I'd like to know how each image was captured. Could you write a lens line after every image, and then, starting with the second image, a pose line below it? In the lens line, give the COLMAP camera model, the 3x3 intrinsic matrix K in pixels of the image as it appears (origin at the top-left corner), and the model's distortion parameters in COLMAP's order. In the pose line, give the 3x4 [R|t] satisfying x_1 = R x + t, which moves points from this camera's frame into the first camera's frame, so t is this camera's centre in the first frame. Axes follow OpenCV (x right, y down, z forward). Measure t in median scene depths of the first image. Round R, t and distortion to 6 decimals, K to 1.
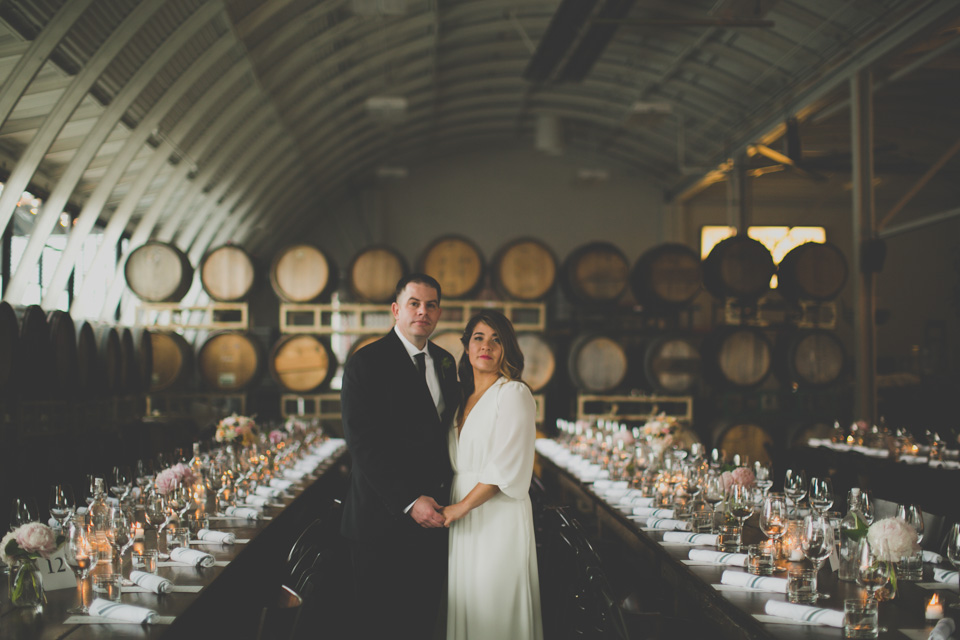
lens RADIAL K [[1380.8, 0, 480.0], [0, 1380.8, 320.0], [0, 0, 1]] dist [0.004684, 0.001810]
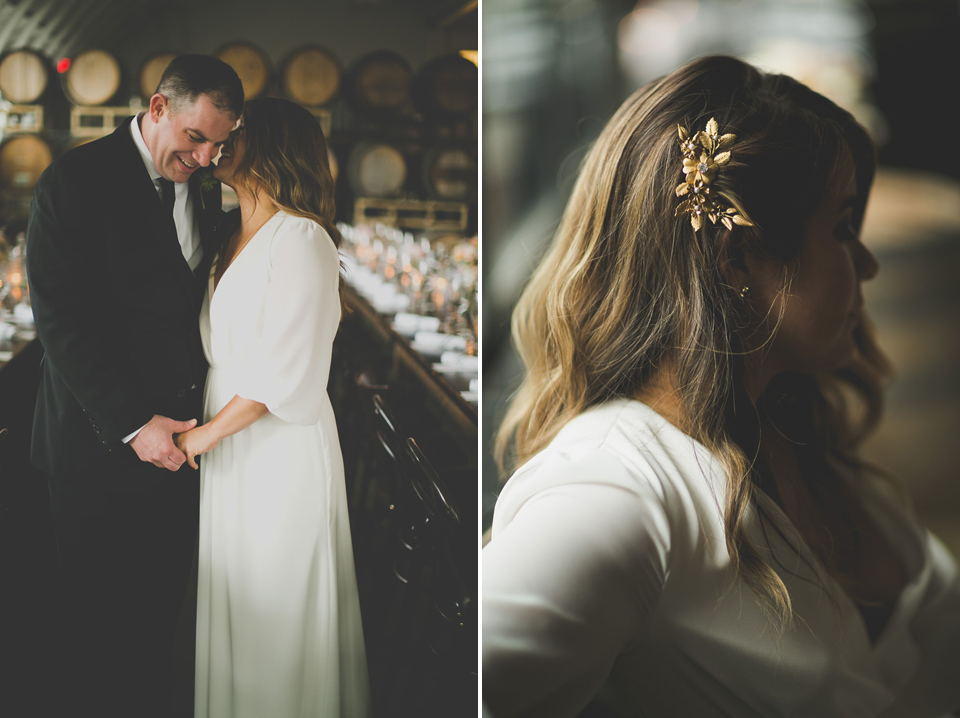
lens RADIAL K [[2260.4, 0, 480.0], [0, 2260.4, 359.0], [0, 0, 1]] dist [-0.486599, -0.802543]
pose [[0.994500, 0.018593, 0.103073, -0.008772], [-0.028580, 0.994944, 0.096278, 0.007907], [-0.100762, -0.098694, 0.990003, -0.669112]]
